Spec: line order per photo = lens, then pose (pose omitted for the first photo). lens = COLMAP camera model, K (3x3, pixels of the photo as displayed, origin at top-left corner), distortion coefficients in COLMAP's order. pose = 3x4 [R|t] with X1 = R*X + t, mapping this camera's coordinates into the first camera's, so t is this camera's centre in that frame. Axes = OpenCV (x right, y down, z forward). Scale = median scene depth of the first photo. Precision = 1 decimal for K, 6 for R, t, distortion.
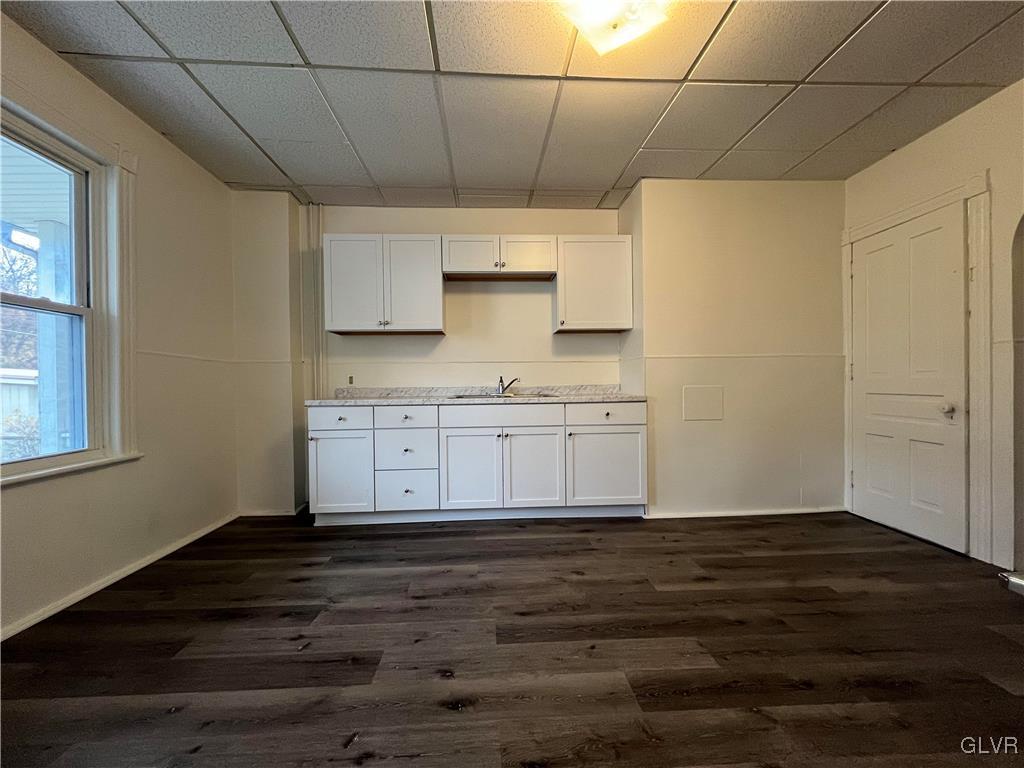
lens RADIAL K [[409.3, 0, 512.0], [0, 409.3, 384.0], [0, 0, 1]] dist [0.000757, 0.000099]
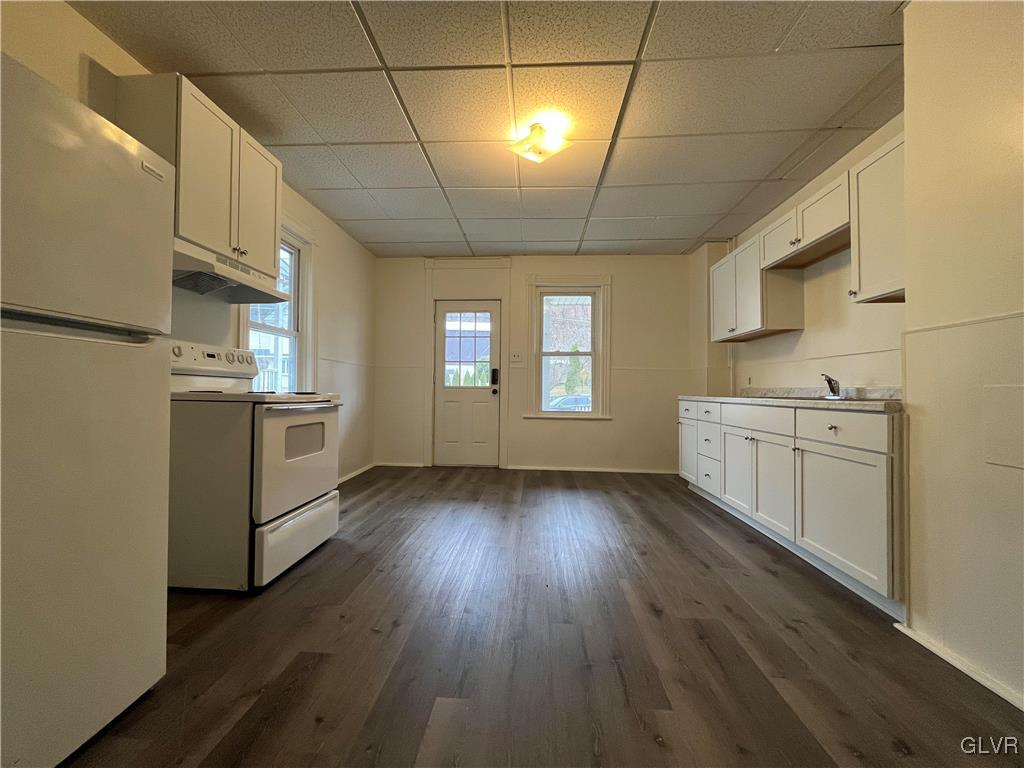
lens RADIAL K [[409.3, 0, 512.0], [0, 409.3, 384.0], [0, 0, 1]] dist [0.000757, 0.000099]
pose [[-0.104189, -0.005088, -0.994545, 1.018260], [-0.007921, 0.999959, -0.004285, 0.011227], [0.994526, 0.007432, -0.104225, 0.598487]]
